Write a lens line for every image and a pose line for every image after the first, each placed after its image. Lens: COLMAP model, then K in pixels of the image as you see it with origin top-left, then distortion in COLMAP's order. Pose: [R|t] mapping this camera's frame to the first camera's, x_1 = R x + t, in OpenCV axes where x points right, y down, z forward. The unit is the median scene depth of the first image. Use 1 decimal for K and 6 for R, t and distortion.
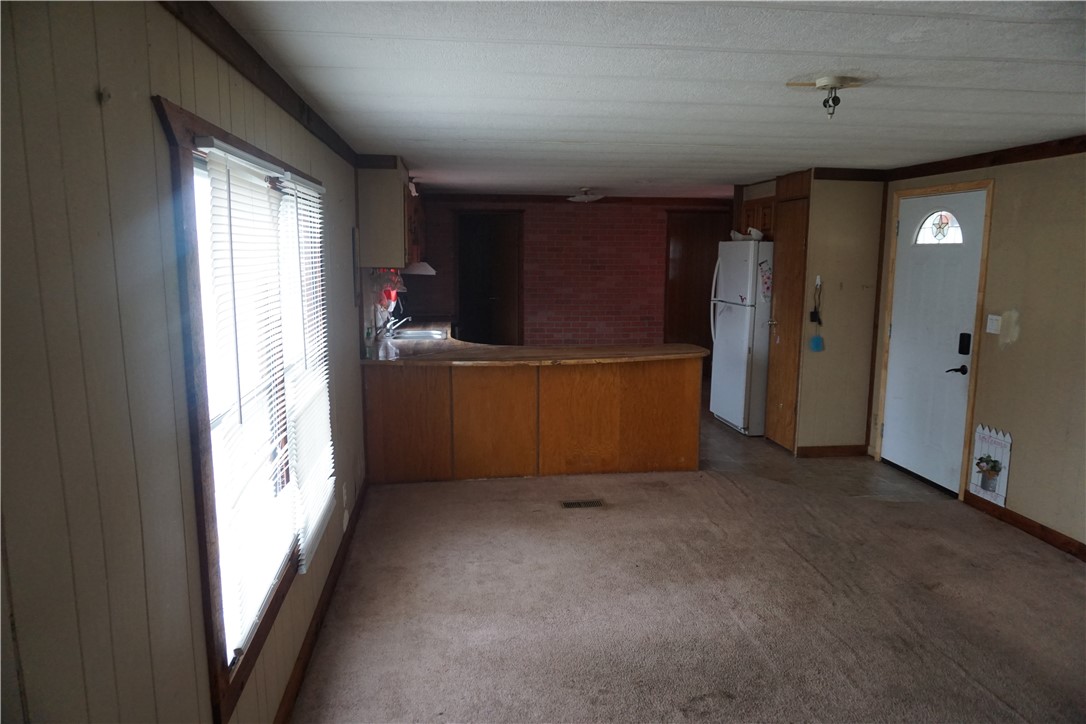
lens RADIAL K [[728.9, 0, 543.0], [0, 728.9, 363.3], [0, 0, 1]] dist [-0.029398, 0.019828]
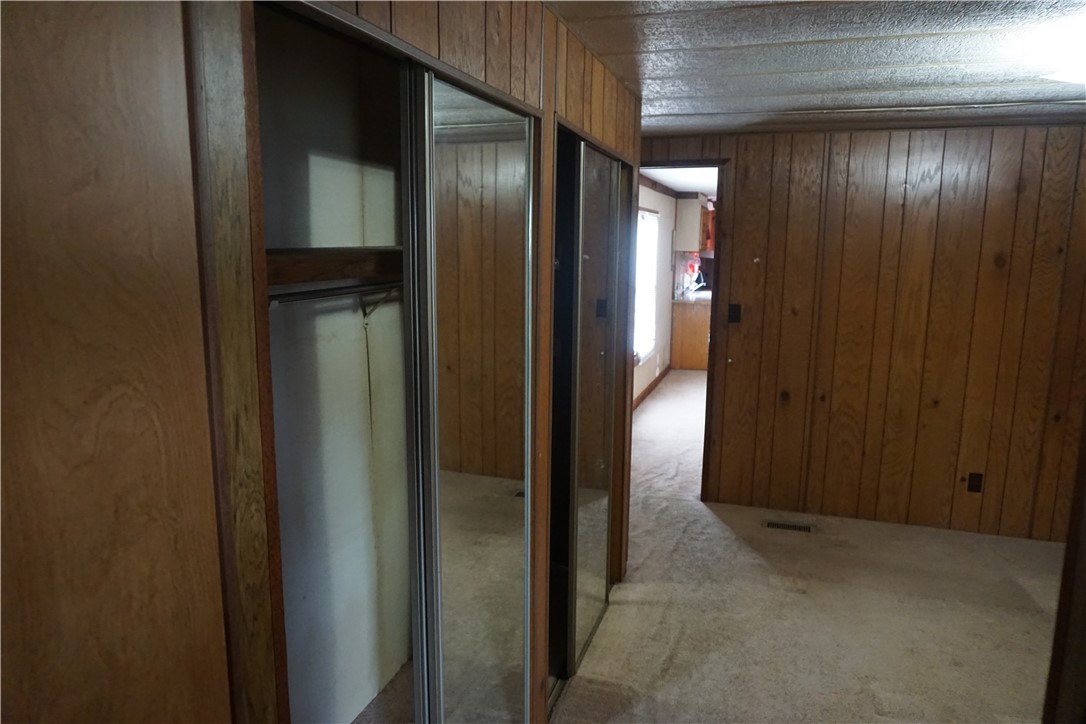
lens RADIAL K [[728.9, 0, 542.3], [0, 728.9, 360.2], [0, 0, 1]] dist [-0.029398, 0.019828]
pose [[0.904599, 0.076858, -0.419277, 0.246953], [-0.072962, 0.997013, 0.025347, 0.127086], [0.419972, 0.007663, 0.907505, -0.846489]]
